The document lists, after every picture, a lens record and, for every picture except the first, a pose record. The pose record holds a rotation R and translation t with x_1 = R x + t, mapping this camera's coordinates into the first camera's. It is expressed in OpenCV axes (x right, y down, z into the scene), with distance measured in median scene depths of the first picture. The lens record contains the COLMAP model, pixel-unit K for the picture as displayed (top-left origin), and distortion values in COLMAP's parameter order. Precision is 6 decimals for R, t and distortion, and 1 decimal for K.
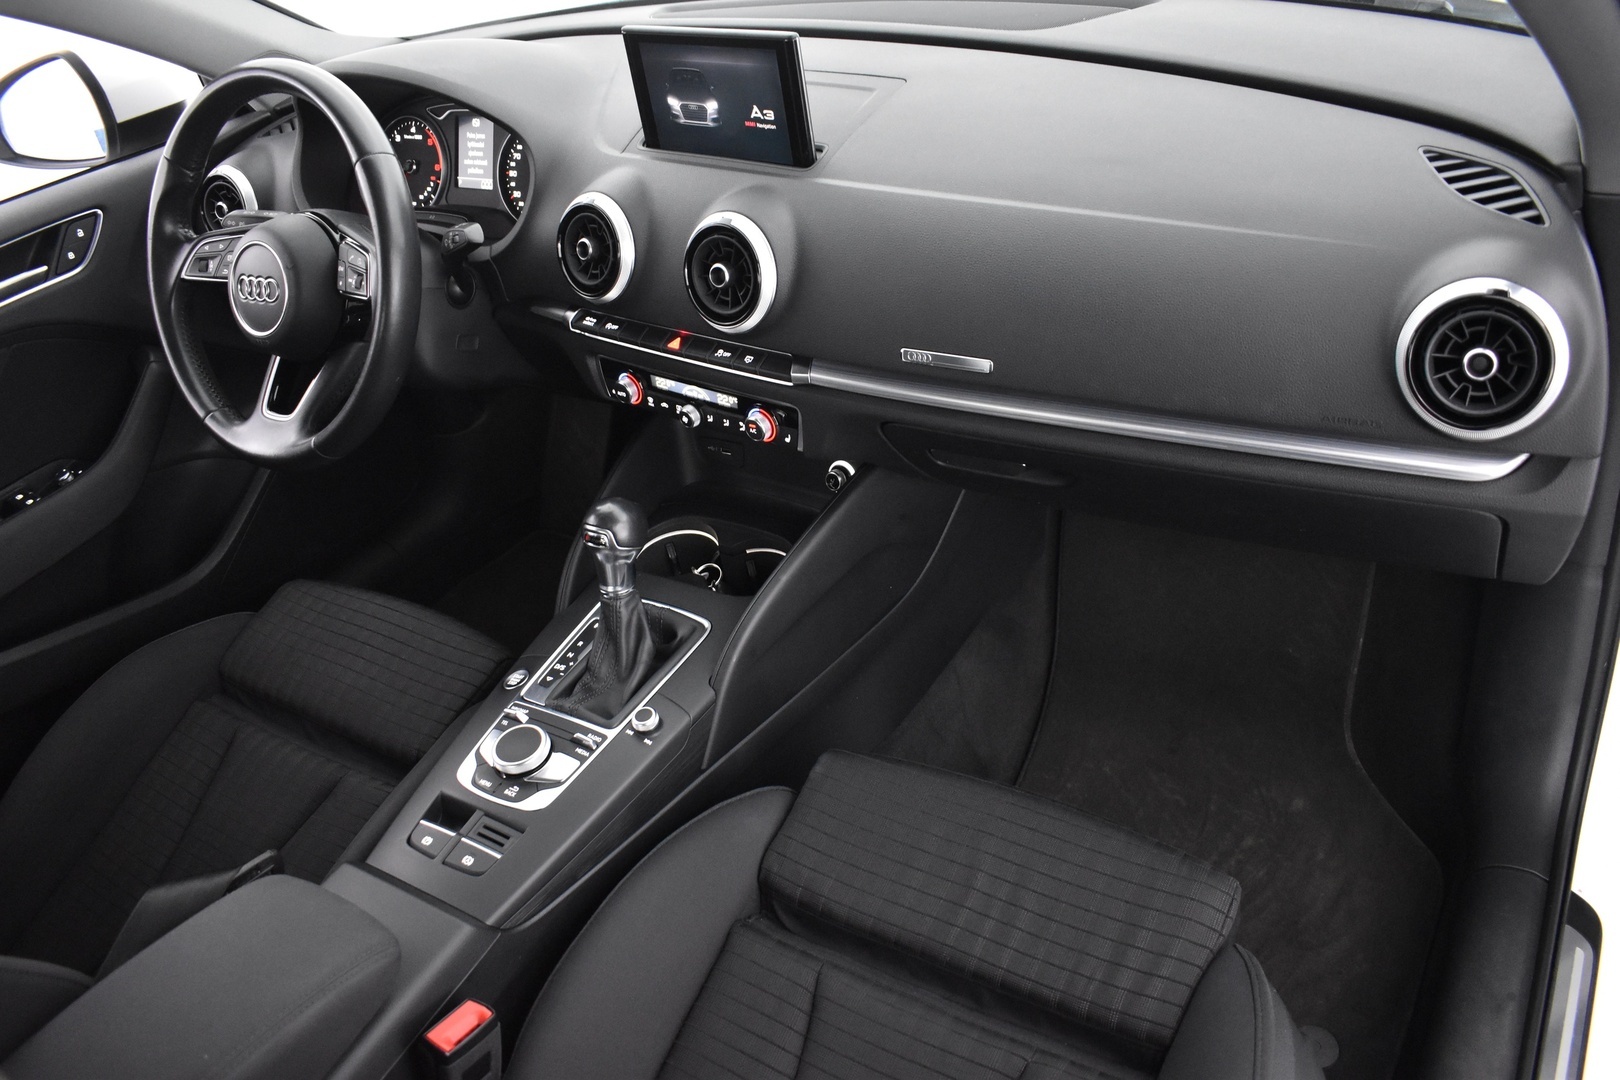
lens RADIAL K [[1252.9, 0, 810.0], [0, 1252.9, 540.0], [0, 0, 1]] dist [-0.100918, 0.010252]
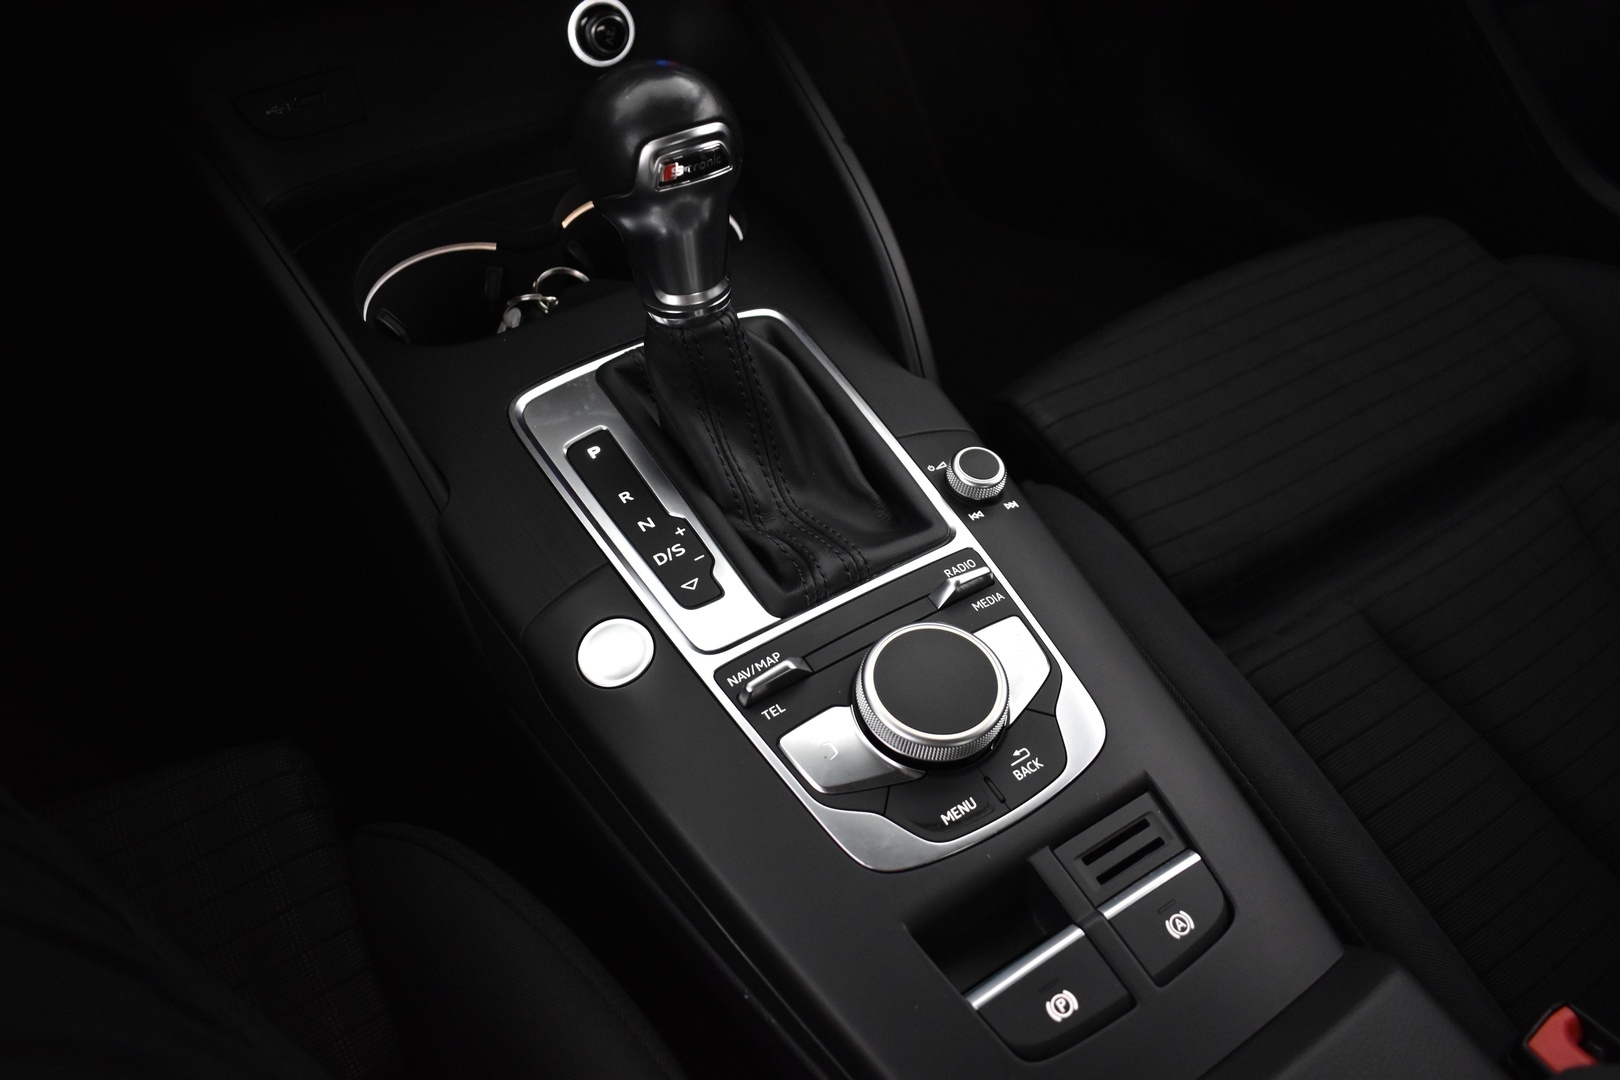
lens RADIAL K [[1252.9, 0, 810.0], [0, 1252.9, 540.0], [0, 0, 1]] dist [-0.100918, 0.010252]
pose [[0.420824, -0.549662, 0.721650, -0.447030], [0.435095, 0.820346, 0.371114, -0.028415], [-0.795990, 0.157812, 0.584376, 0.702919]]
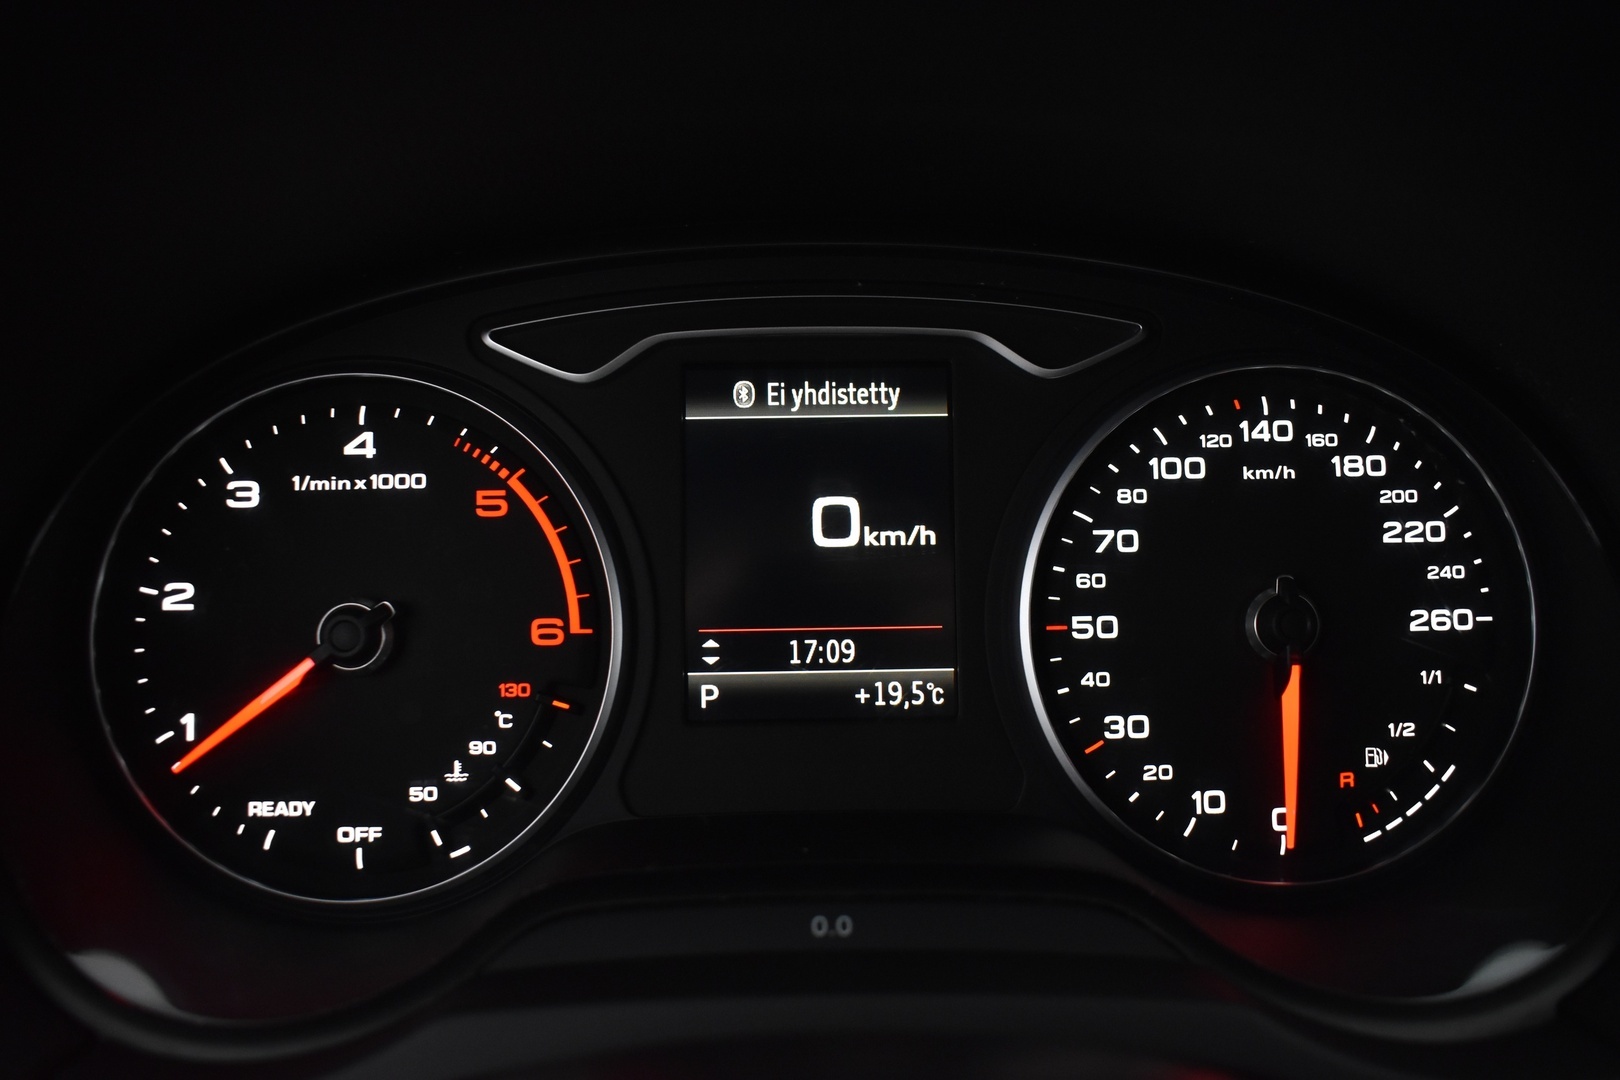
lens RADIAL K [[1346.8, 0, 810.0], [0, 1346.8, 540.0], [0, 0, 1]] dist [-0.118512, 0.044799]
pose [[0.840946, -0.037663, 0.539807, -0.442319], [0.223167, 0.932925, -0.282572, -0.290181], [-0.492957, 0.358095, 0.792945, 0.947594]]
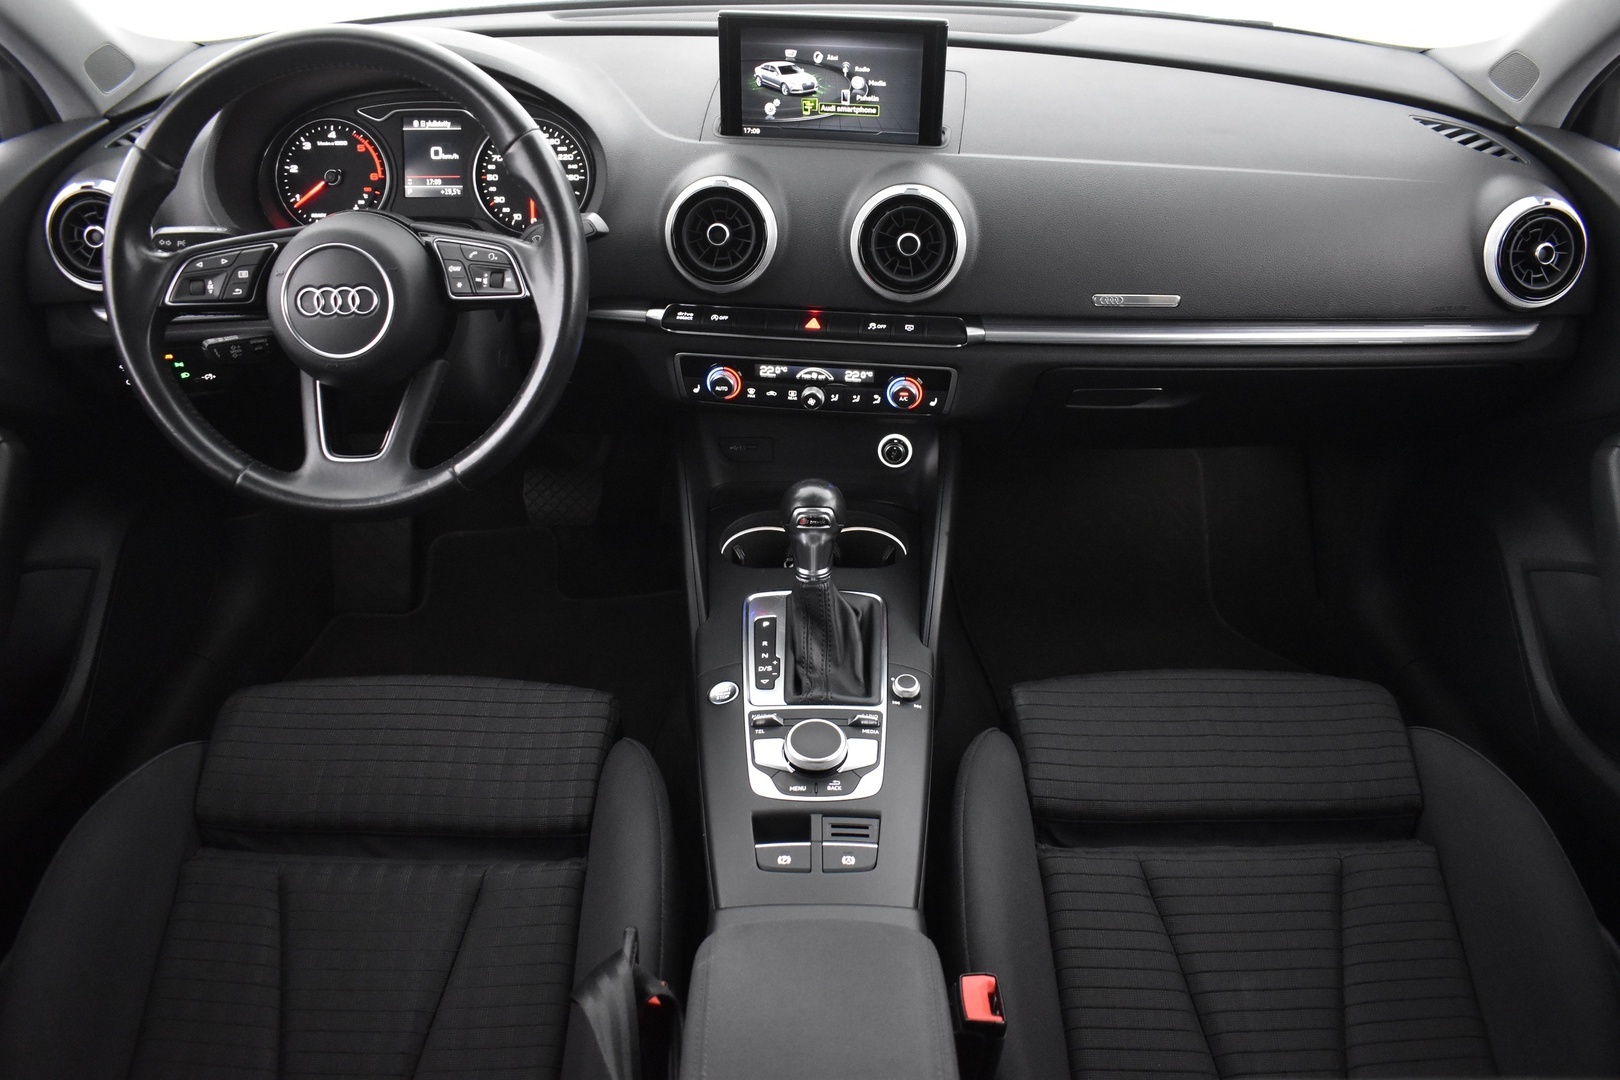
lens RADIAL K [[1252.9, 0, 810.0], [0, 1252.9, 540.0], [0, 0, 1]] dist [-0.100918, 0.010252]
pose [[0.843161, -0.164695, 0.511815, -0.617524], [0.195908, 0.980596, -0.007197, 0.018775], [-0.500698, 0.106337, 0.859066, 0.148324]]
